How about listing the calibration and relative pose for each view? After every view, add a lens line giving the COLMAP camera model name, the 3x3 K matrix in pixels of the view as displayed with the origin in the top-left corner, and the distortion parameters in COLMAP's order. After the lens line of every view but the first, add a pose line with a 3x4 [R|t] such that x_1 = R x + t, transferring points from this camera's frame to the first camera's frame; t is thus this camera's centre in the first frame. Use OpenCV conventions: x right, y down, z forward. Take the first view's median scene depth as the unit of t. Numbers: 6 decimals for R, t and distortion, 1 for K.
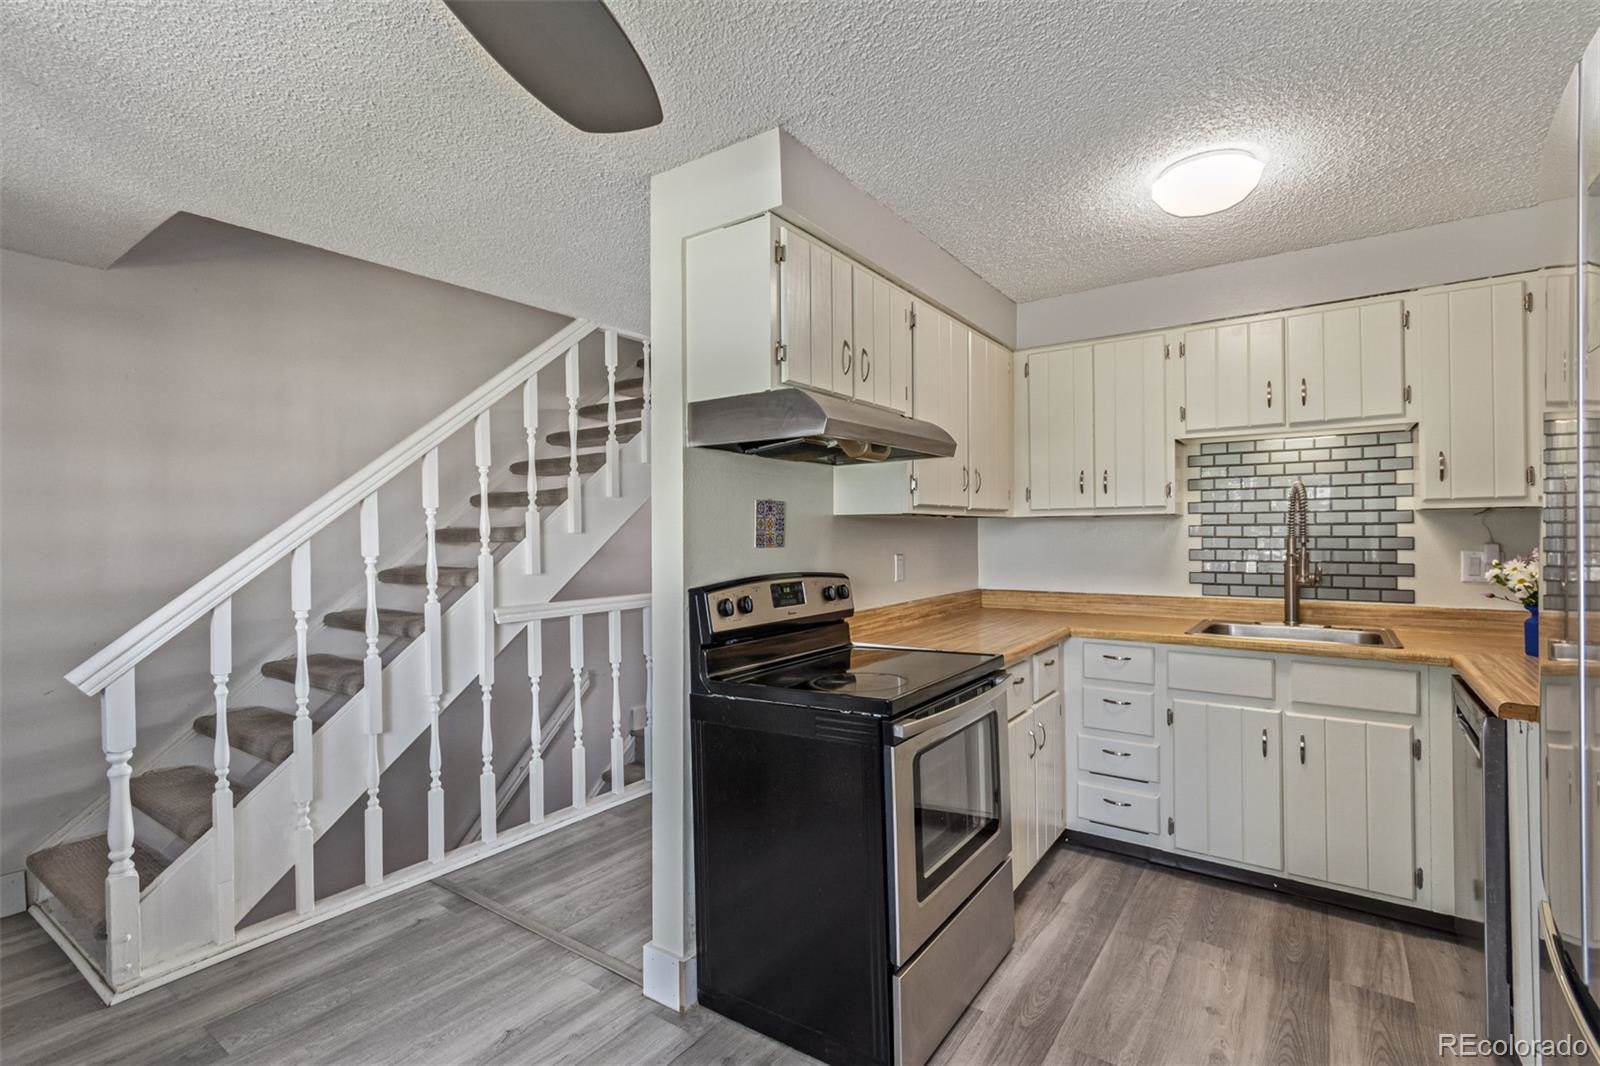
lens RADIAL K [[744.2, 0, 802.1], [0, 744.2, 530.2], [0, 0, 1]] dist [0.015200, -0.000016]
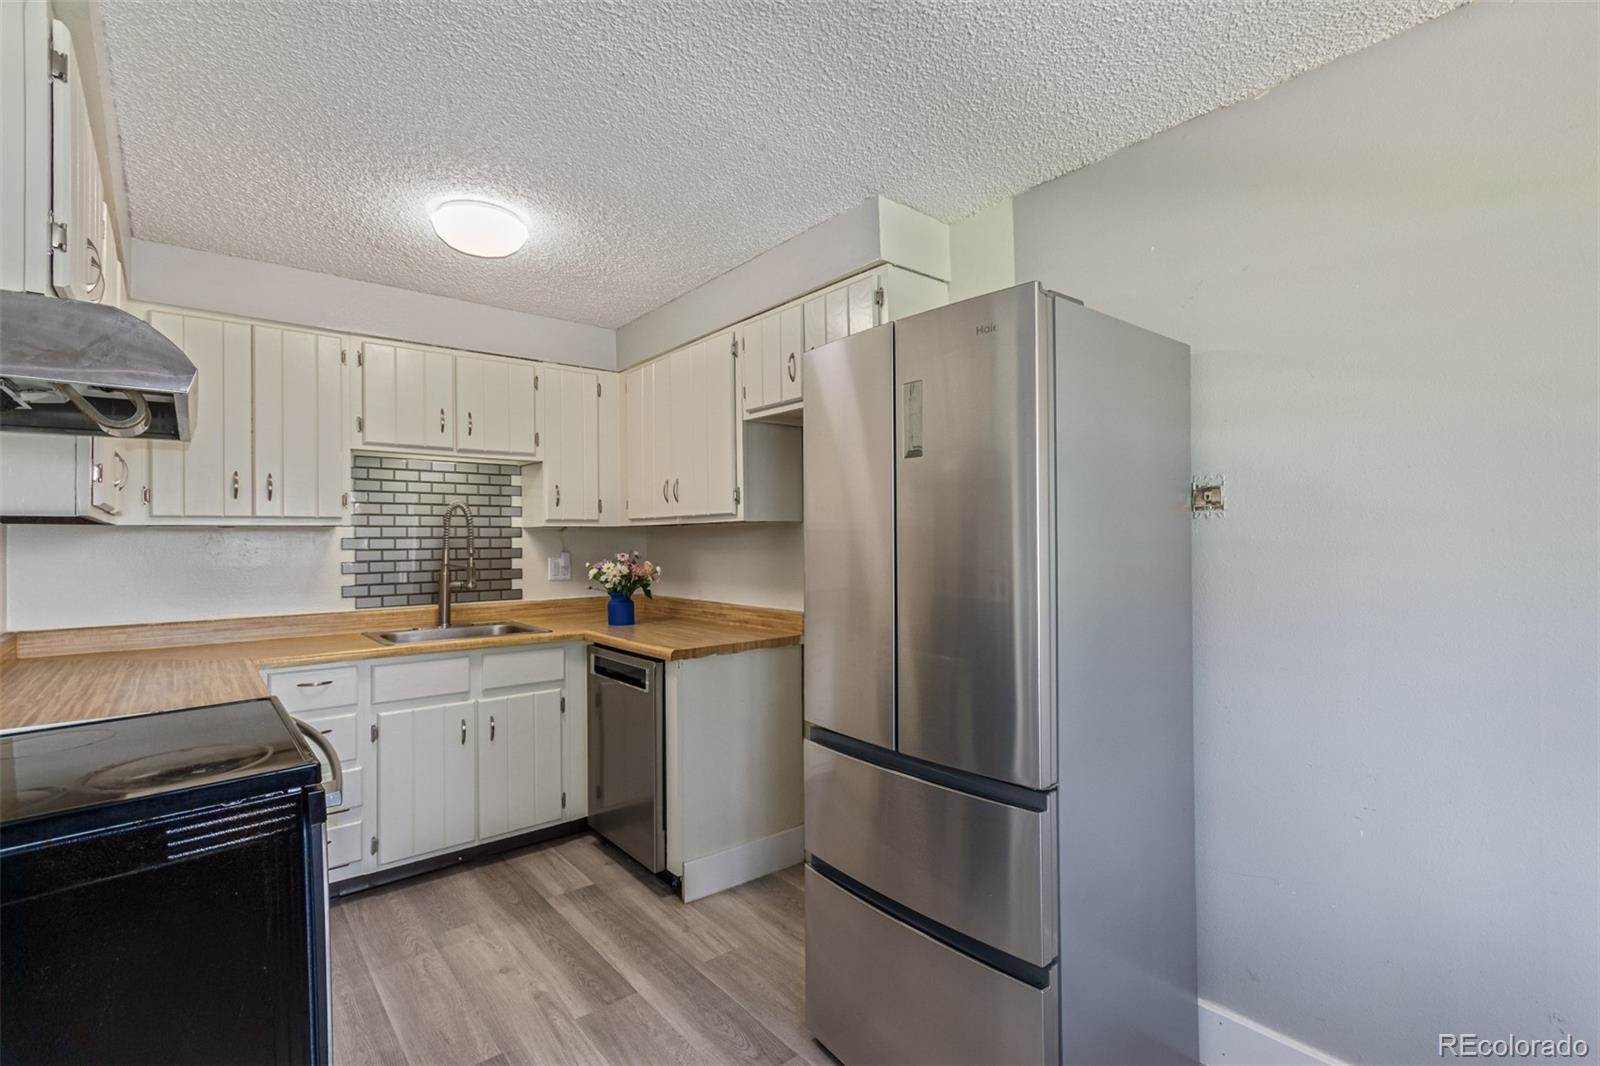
lens RADIAL K [[744.2, 0, 802.1], [0, 744.2, 530.2], [0, 0, 1]] dist [0.015200, -0.000016]
pose [[0.258656, 0.017847, 0.965805, -0.323755], [0.002393, 0.999814, -0.019116, 0.004229], [-0.965967, 0.007256, 0.258565, 0.209085]]
